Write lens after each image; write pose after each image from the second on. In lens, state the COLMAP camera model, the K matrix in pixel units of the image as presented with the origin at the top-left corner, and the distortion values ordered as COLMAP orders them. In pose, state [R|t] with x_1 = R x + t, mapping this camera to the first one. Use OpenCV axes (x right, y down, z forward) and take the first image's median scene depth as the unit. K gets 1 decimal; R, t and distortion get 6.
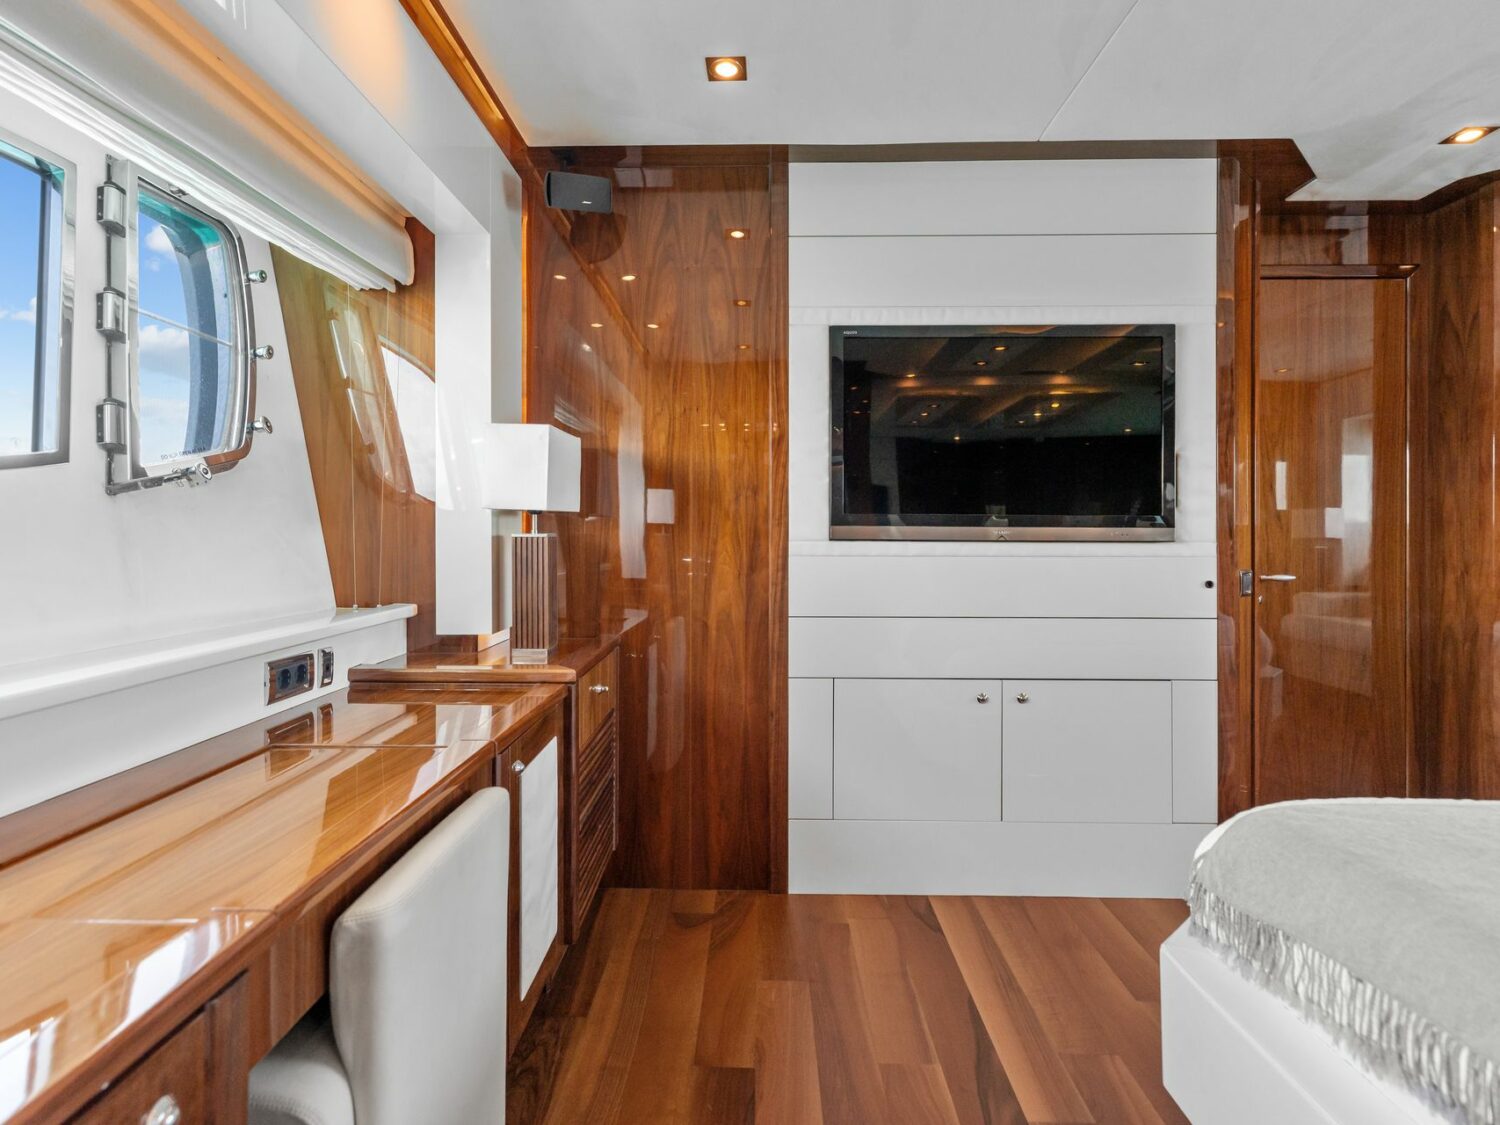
lens RADIAL K [[756.0, 0, 760.1], [0, 756.0, 550.1], [0, 0, 1]] dist [-0.000079, -0.000440]
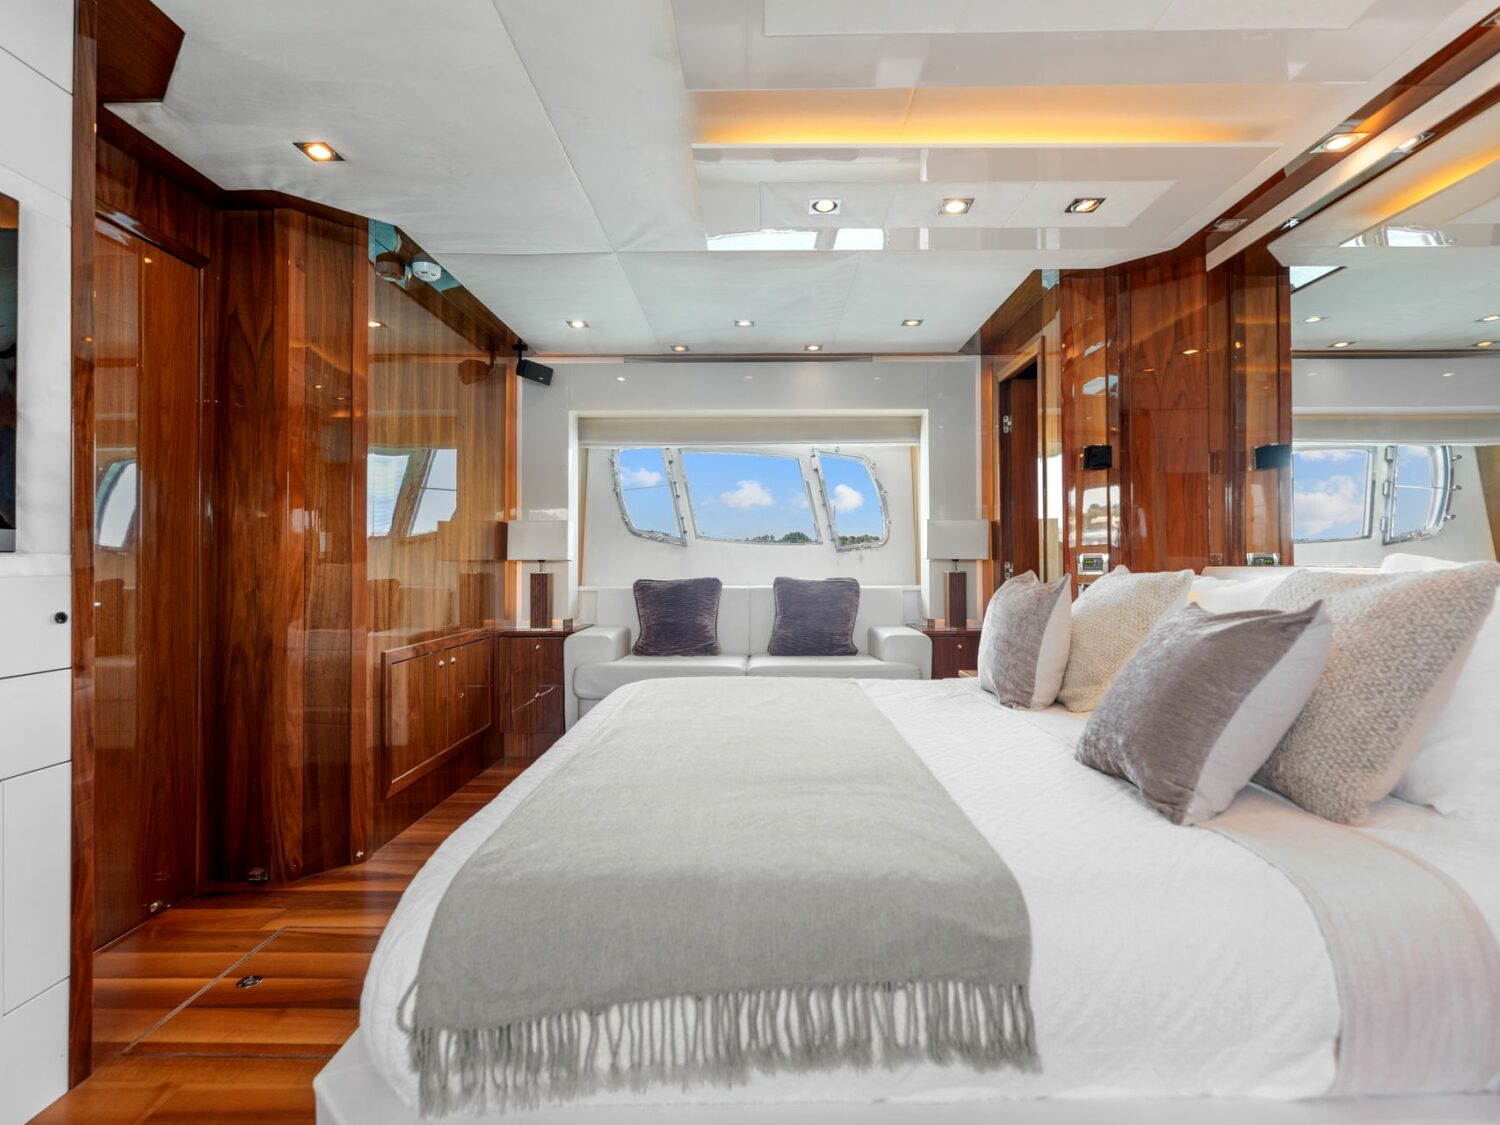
lens RADIAL K [[756.0, 0, 760.1], [0, 756.0, 550.1], [0, 0, 1]] dist [-0.000079, -0.000440]
pose [[0.002970, 0.009387, 0.999952, -0.058083], [0.029702, 0.999514, -0.009471, 0.009504], [-0.999554, 0.029729, 0.002689, 0.356312]]
